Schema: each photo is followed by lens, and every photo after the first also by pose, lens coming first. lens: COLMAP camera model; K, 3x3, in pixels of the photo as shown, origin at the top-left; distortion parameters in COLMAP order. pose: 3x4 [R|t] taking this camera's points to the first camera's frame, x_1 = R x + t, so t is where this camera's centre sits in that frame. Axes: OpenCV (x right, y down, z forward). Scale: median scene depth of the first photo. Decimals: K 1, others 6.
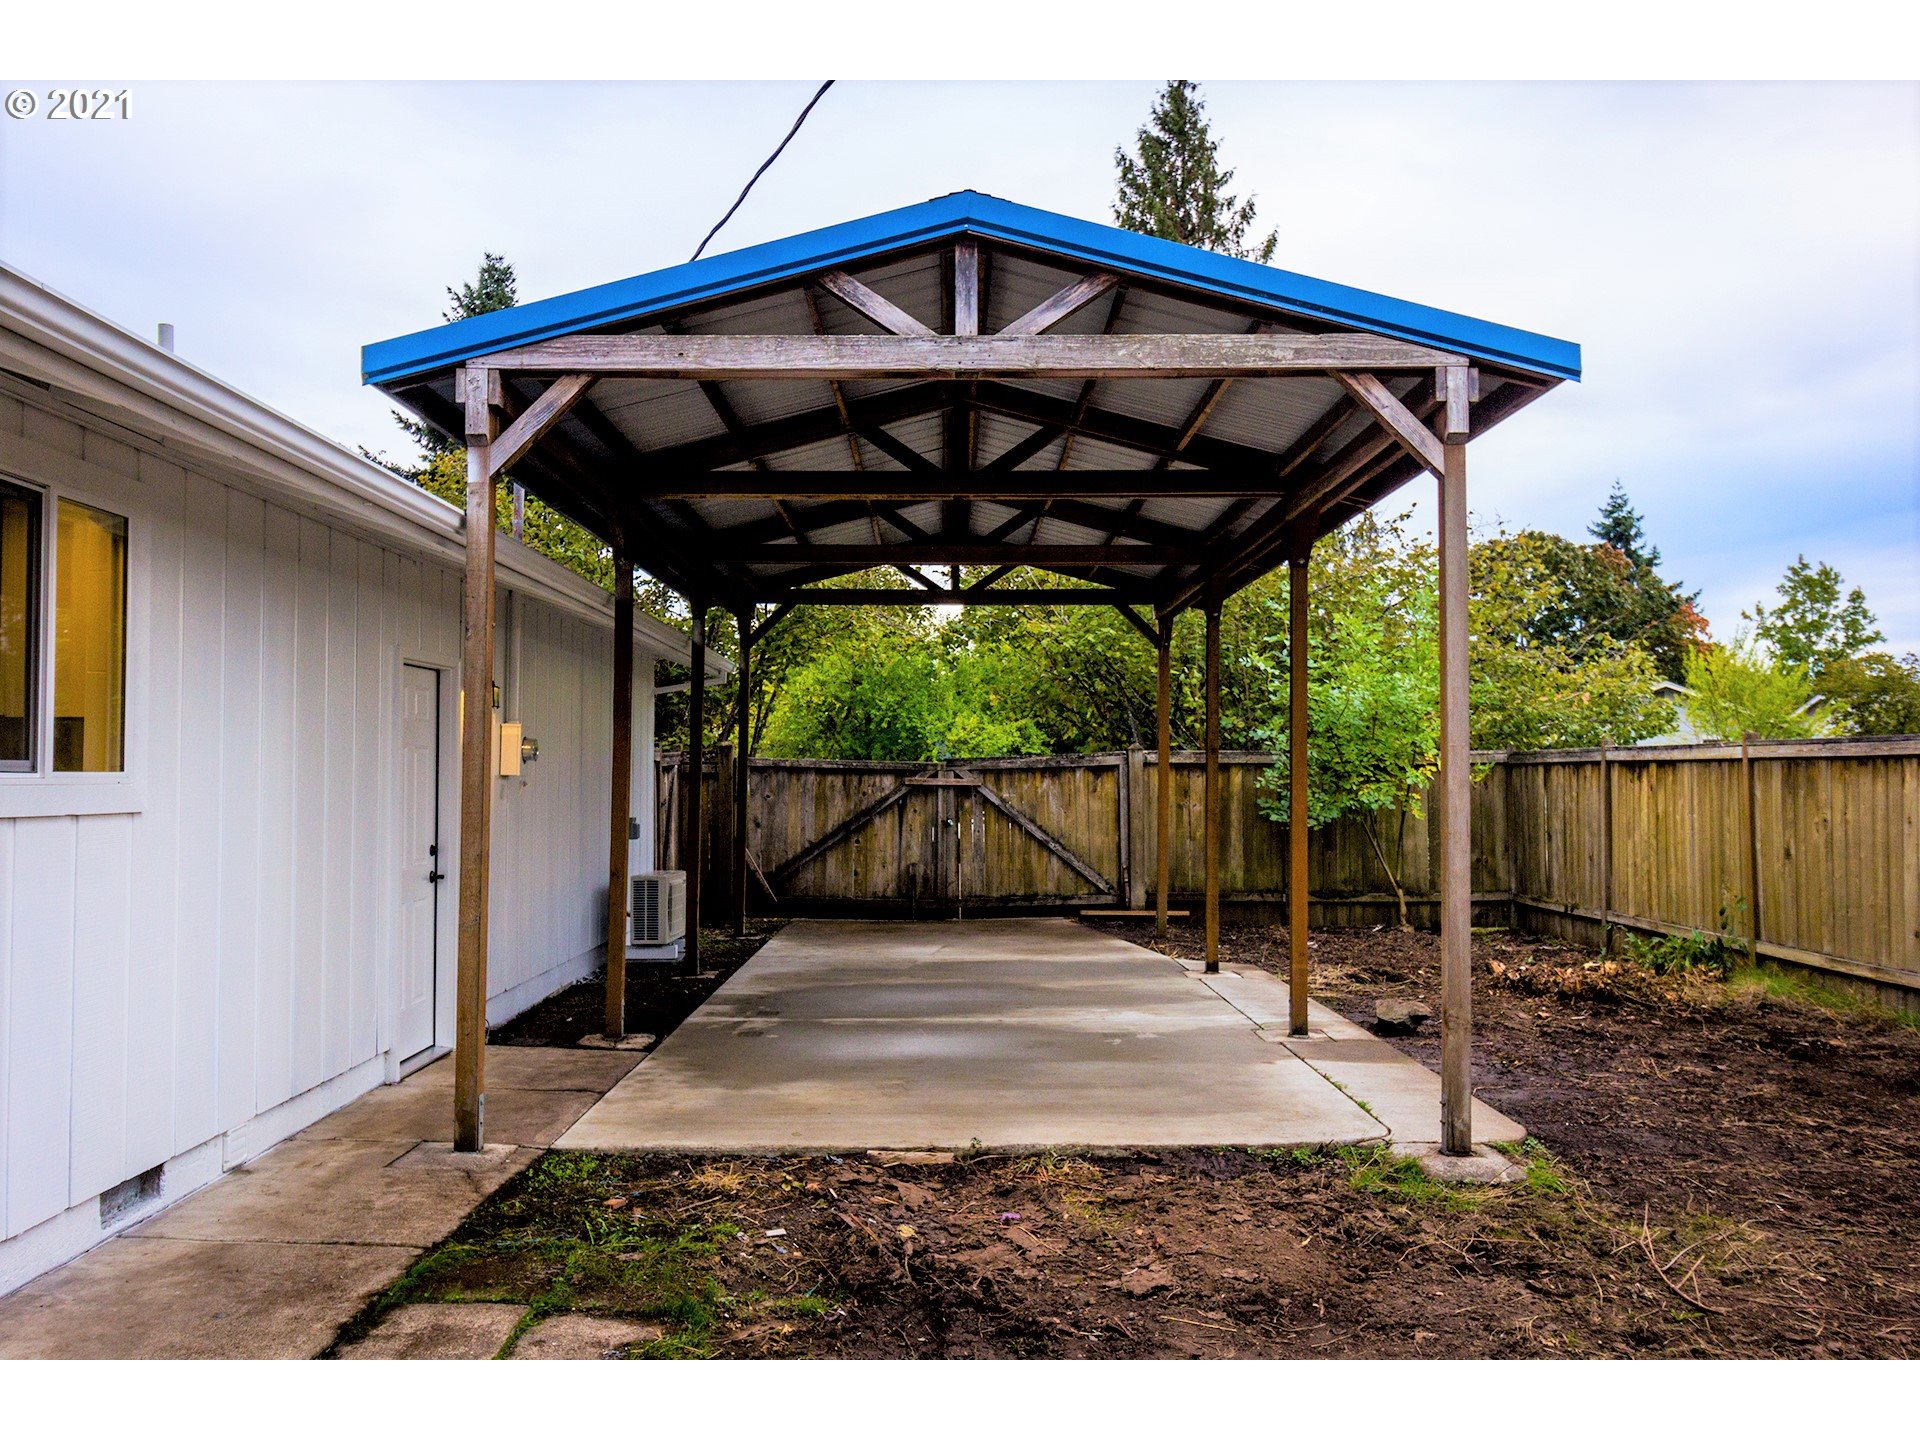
lens RADIAL K [[1449.3, 0, 964.5], [0, 1449.3, 728.7], [0, 0, 1]] dist [0.011248, 0.000641]
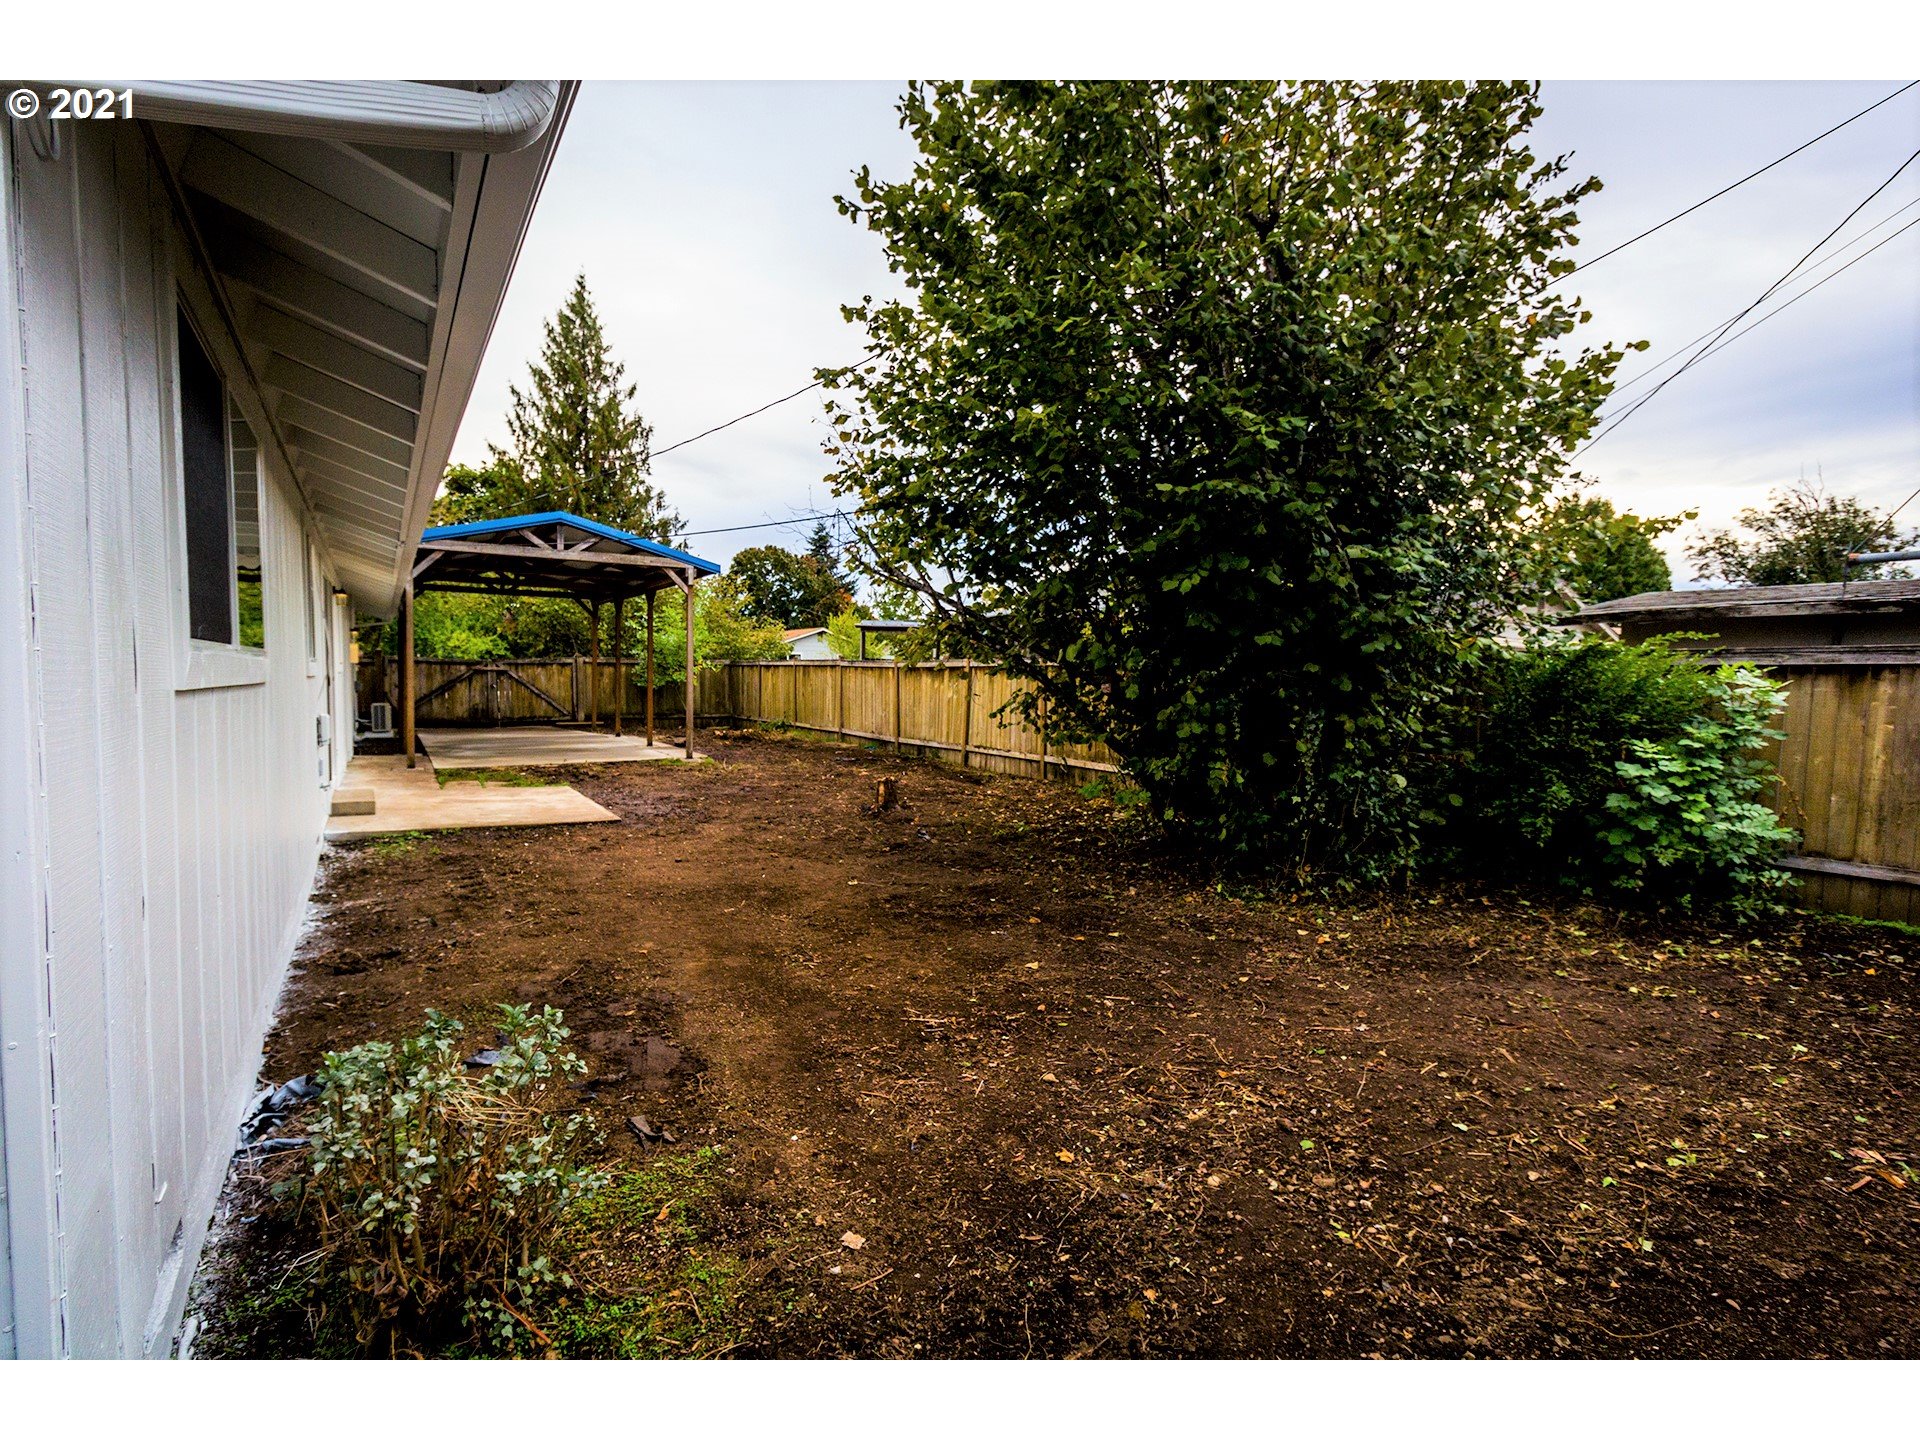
lens RADIAL K [[893.8, 0, 960.6], [0, 893.8, 726.0], [0, 0, 1]] dist [0.004945, -0.000228]
pose [[0.845294, -0.017626, 0.534010, -0.145731], [-0.032813, 0.995857, 0.084810, -0.017909], [-0.533293, -0.089212, 0.841214, -0.613807]]
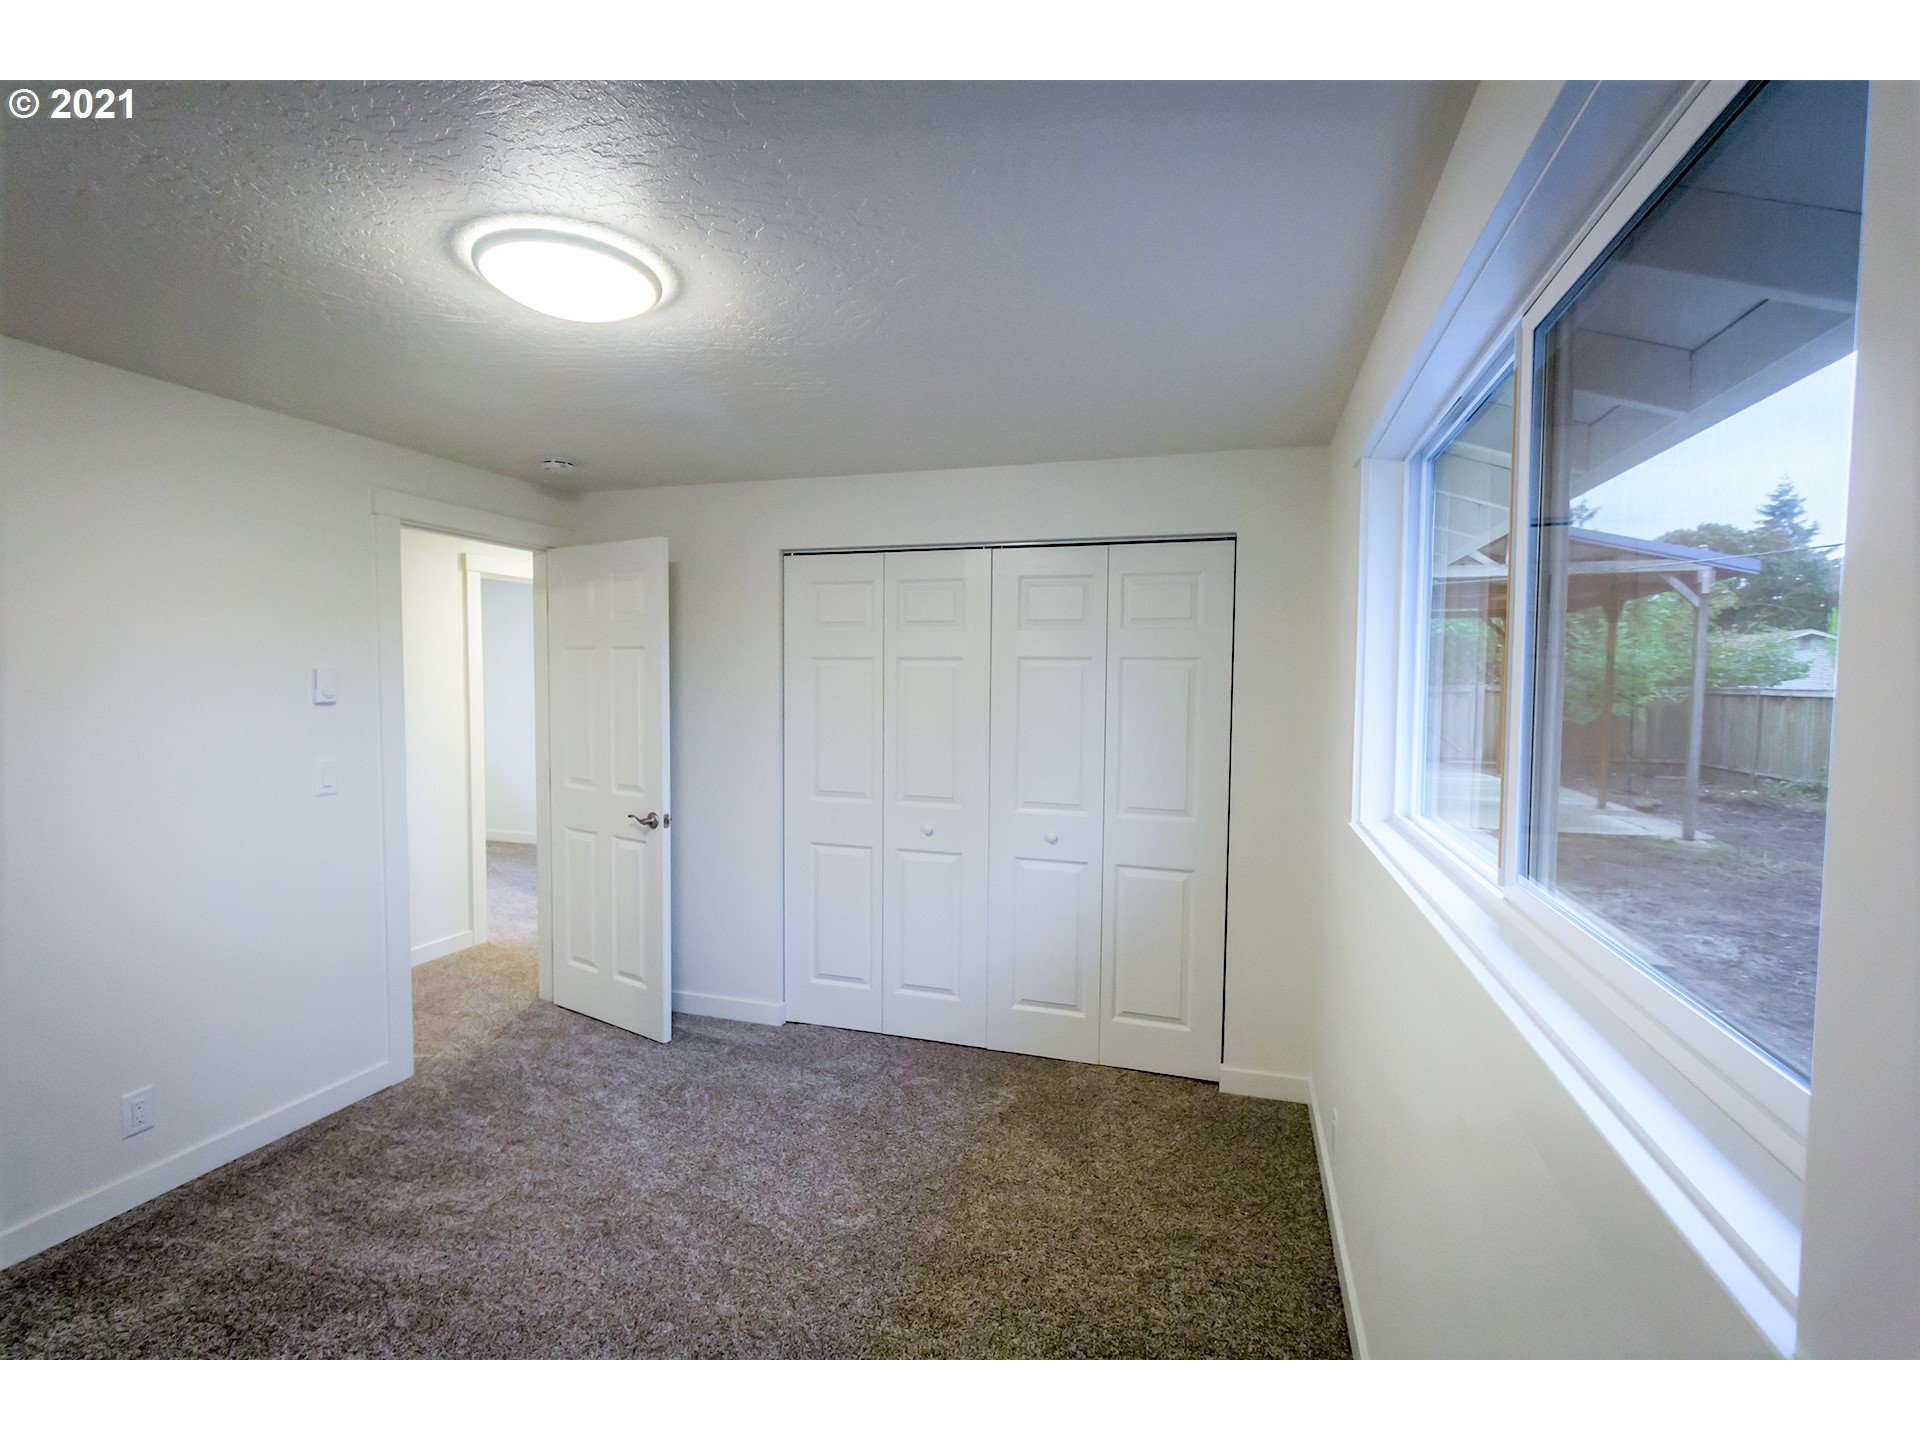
lens RADIAL K [[893.8, 0, 954.7], [0, 893.8, 725.0], [0, 0, 1]] dist [0.004945, -0.000228]
pose [[0.950924, 0.024427, -0.308458, -0.203540], [0.002024, 0.996367, 0.085144, -0.038583], [0.309418, -0.081590, 0.947420, -0.455967]]
